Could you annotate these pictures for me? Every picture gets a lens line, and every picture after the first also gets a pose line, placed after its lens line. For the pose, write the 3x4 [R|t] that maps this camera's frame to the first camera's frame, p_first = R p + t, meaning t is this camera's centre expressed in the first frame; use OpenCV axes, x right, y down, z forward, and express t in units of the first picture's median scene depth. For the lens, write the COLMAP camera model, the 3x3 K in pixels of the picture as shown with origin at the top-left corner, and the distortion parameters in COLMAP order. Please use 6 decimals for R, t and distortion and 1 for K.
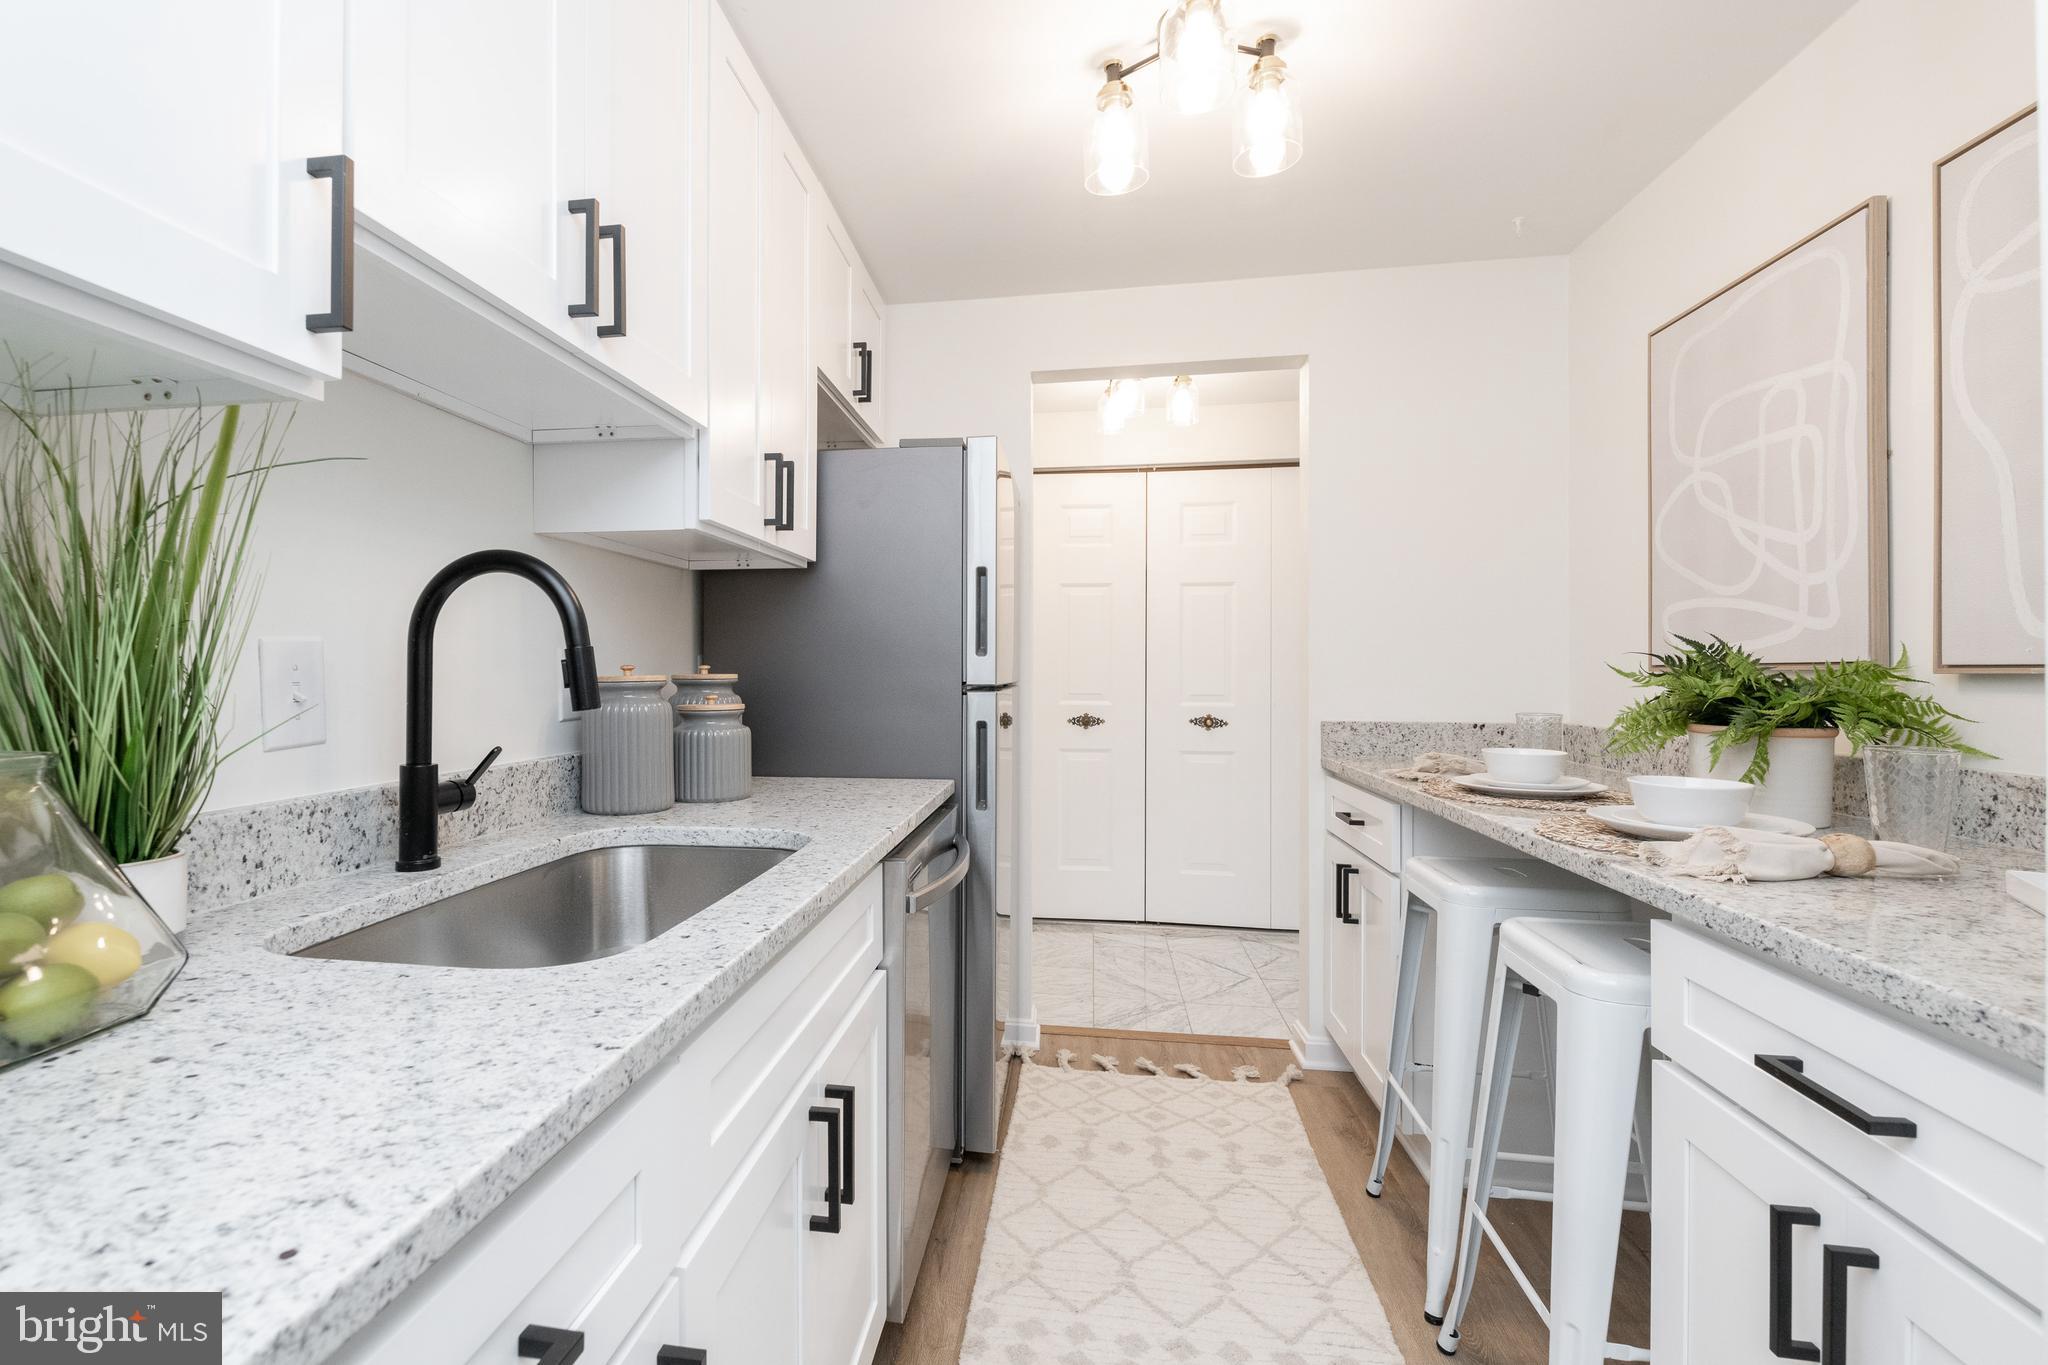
lens RADIAL K [[926.1, 0, 900.5], [0, 926.1, 668.5], [0, 0, 1]] dist [0.009347, -0.006979]
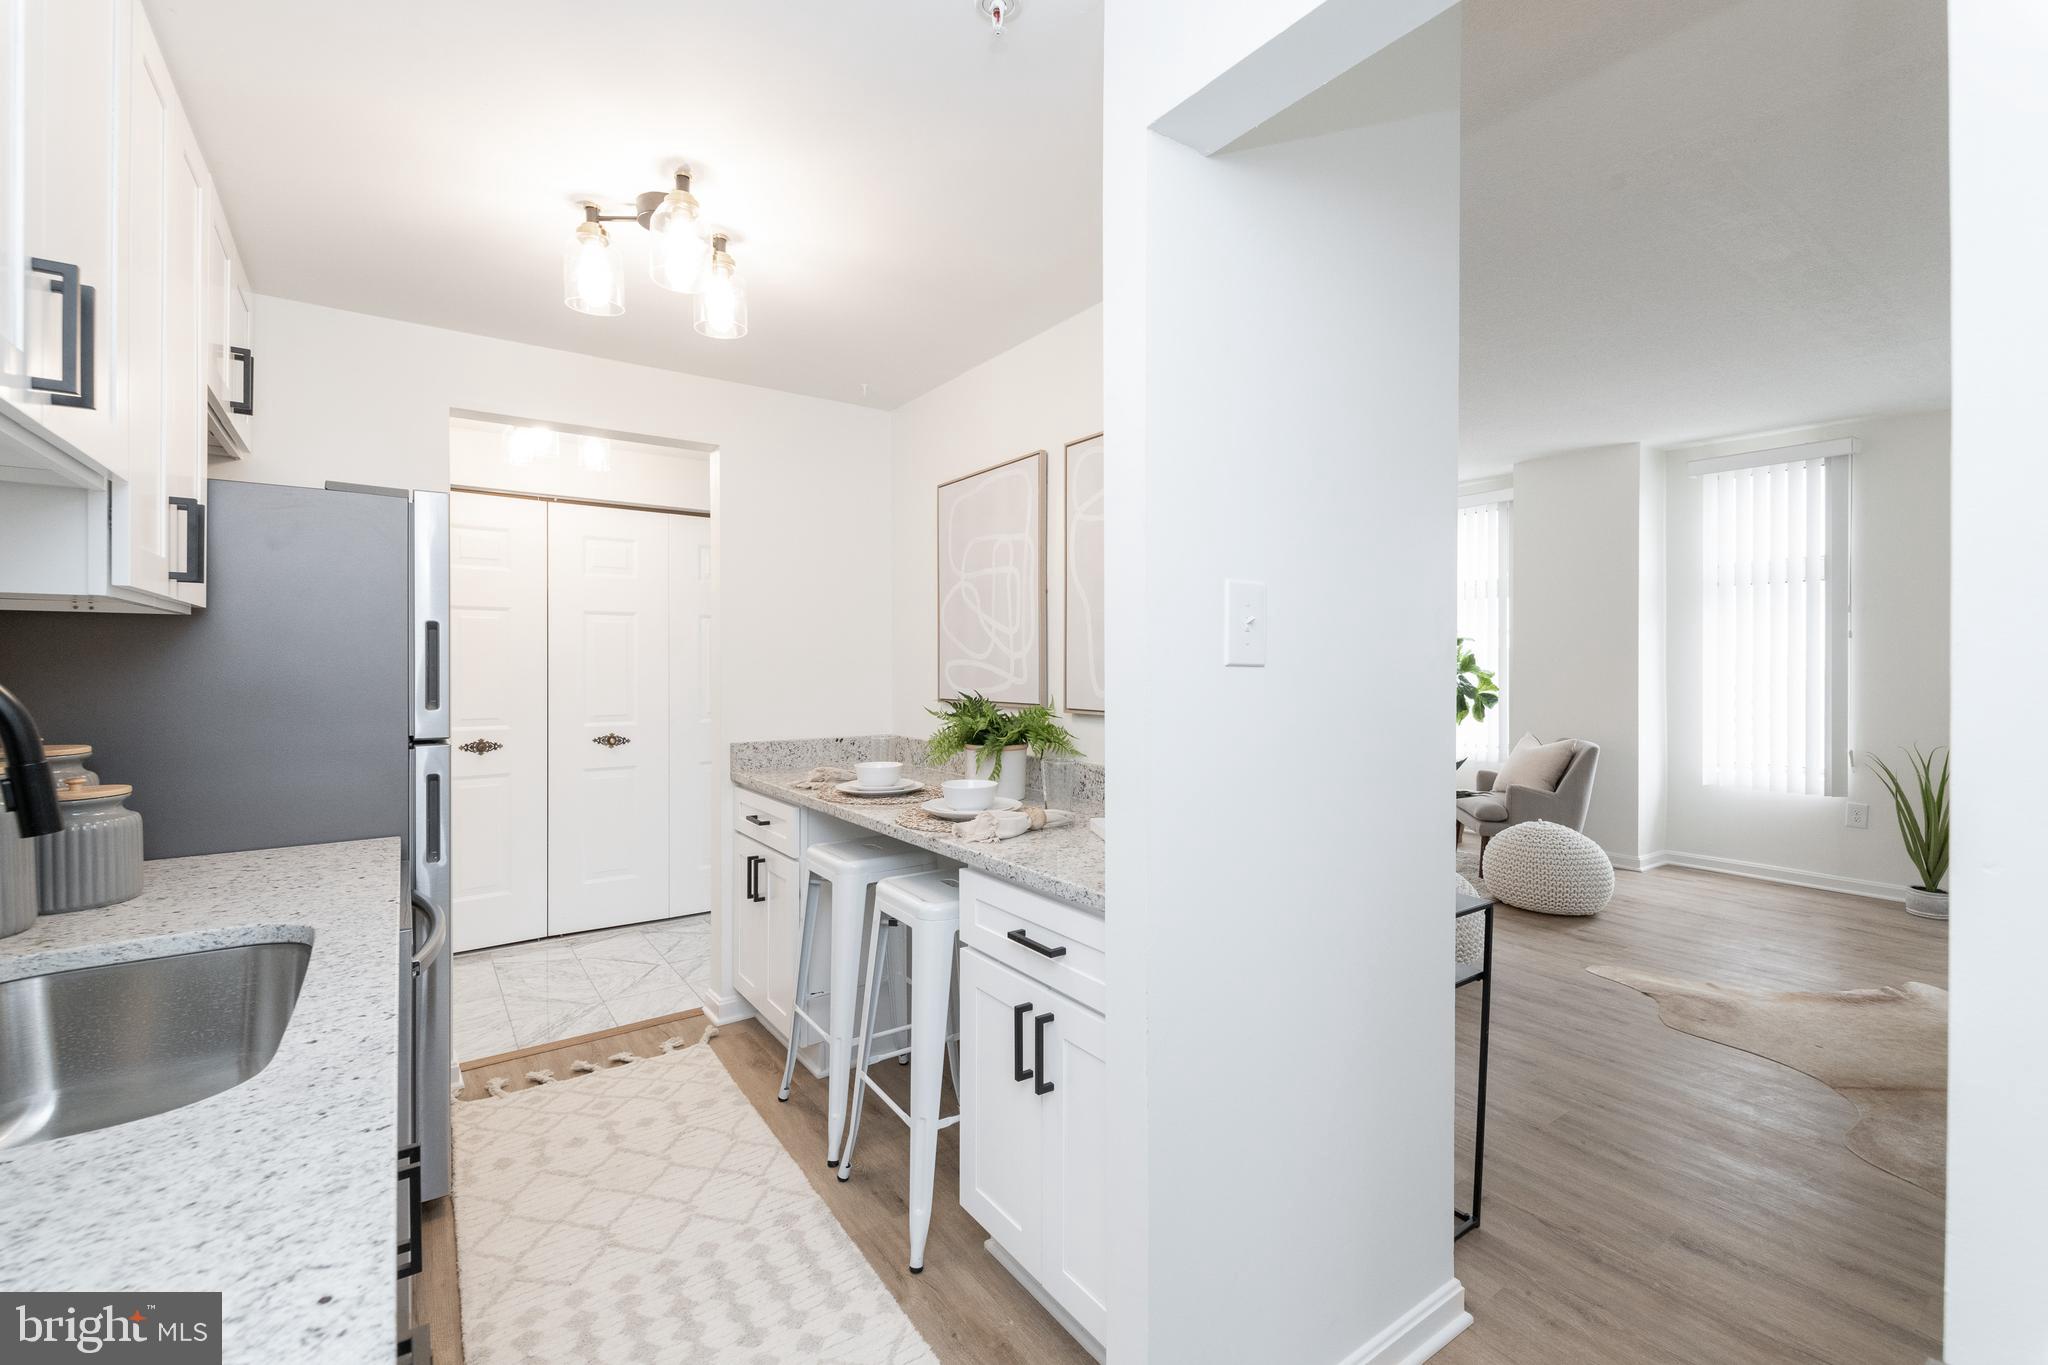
lens RADIAL K [[894.5, 0, 1033.2], [0, 894.5, 675.7], [0, 0, 1]] dist [0.000638, -0.013389]
pose [[0.683298, -0.015171, 0.729981, -0.211046], [0.002348, 0.999825, 0.018582, -0.081880], [-0.730135, -0.010983, 0.683214, -0.164584]]
